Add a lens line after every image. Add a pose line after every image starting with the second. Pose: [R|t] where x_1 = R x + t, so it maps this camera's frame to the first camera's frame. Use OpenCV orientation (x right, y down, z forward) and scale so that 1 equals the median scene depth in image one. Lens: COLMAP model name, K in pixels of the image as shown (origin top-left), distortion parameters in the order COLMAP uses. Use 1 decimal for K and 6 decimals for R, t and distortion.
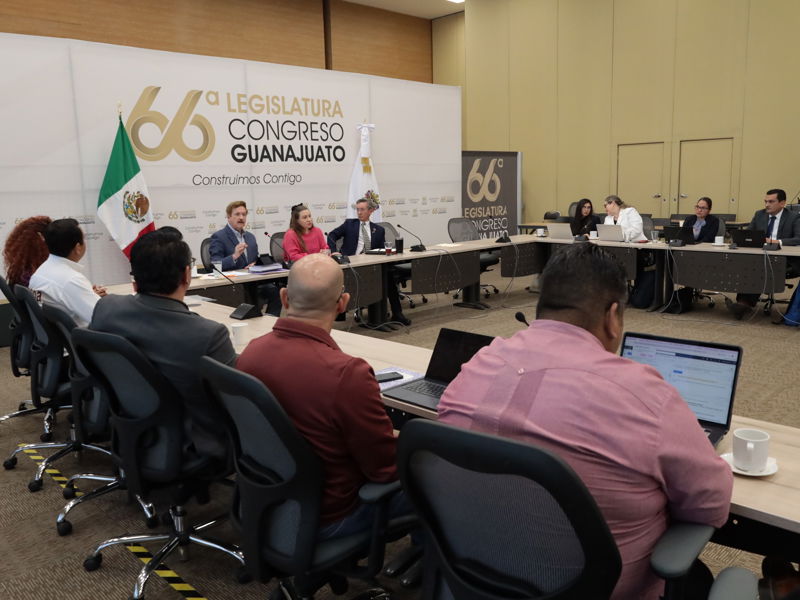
lens RADIAL K [[672.1, 0, 403.0], [0, 672.1, 295.7], [0, 0, 1]] dist [-0.013964, 0.001596]
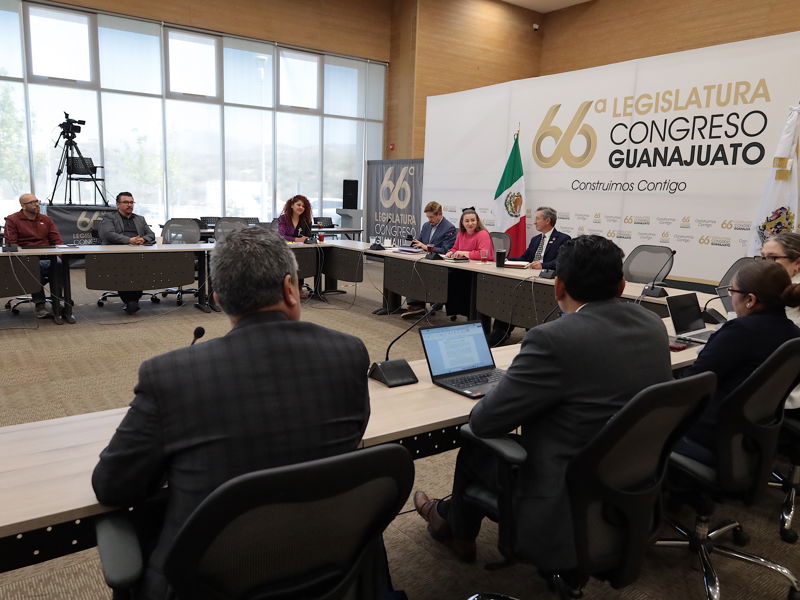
lens RADIAL K [[612.6, 0, 401.1], [0, 612.6, 300.4], [0, 0, 1]] dist [0.009521, -0.013888]
pose [[-0.153460, 0.195820, -0.968558, 0.695787], [-0.185527, 0.957028, 0.222884, -0.151728], [0.970582, 0.213898, -0.110536, 0.817562]]
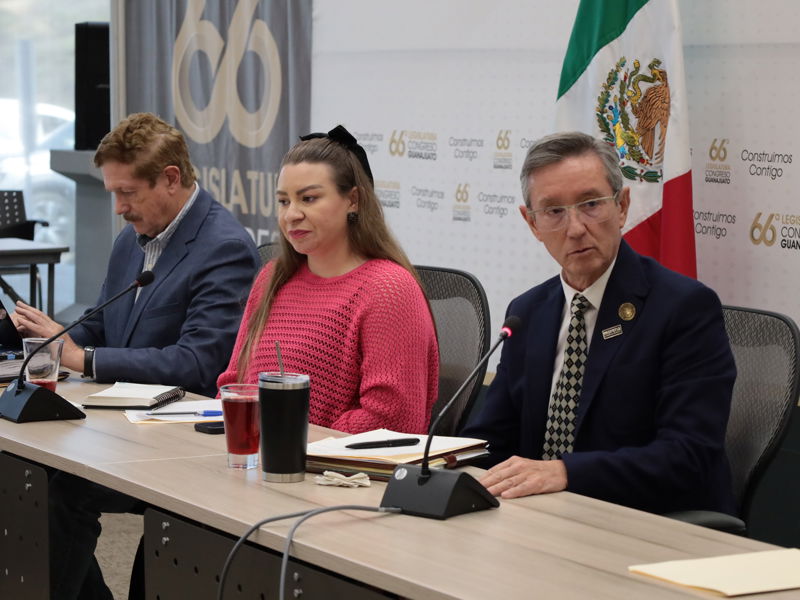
lens RADIAL K [[2461.1, 0, 400.7], [0, 2461.1, 298.7], [0, 0, 1]] dist [0.044568, 0.000000]
pose [[-0.244083, 0.115633, -0.962836, 0.470679], [-0.159280, 0.974601, 0.157424, -0.170515], [0.956584, 0.191785, -0.219465, 0.967825]]
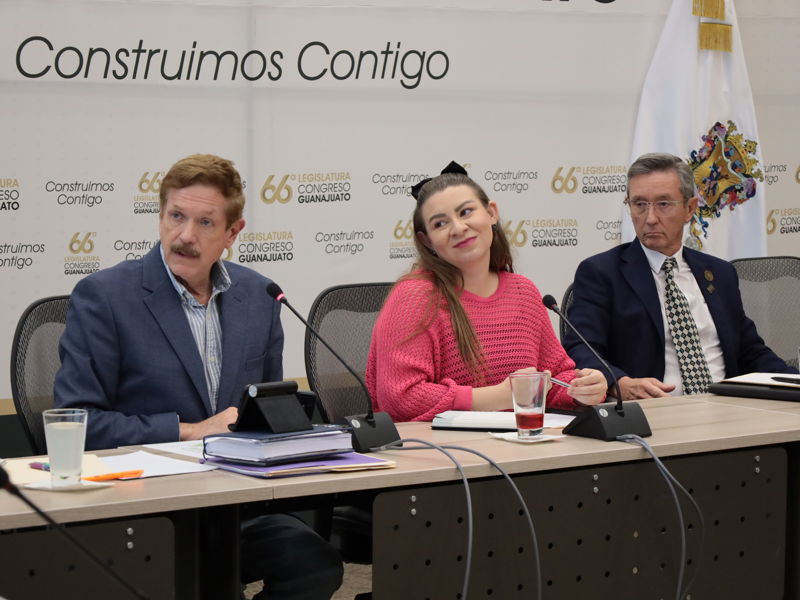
lens RADIAL K [[2344.8, 0, 396.5], [0, 2344.8, 294.6], [0, 0, 1]] dist [-0.076477, 0.000000]
pose [[0.986297, 0.041770, -0.159605, -0.031432], [-0.055152, 0.995239, -0.080357, -0.021855], [0.155489, 0.088059, 0.983905, 0.168033]]
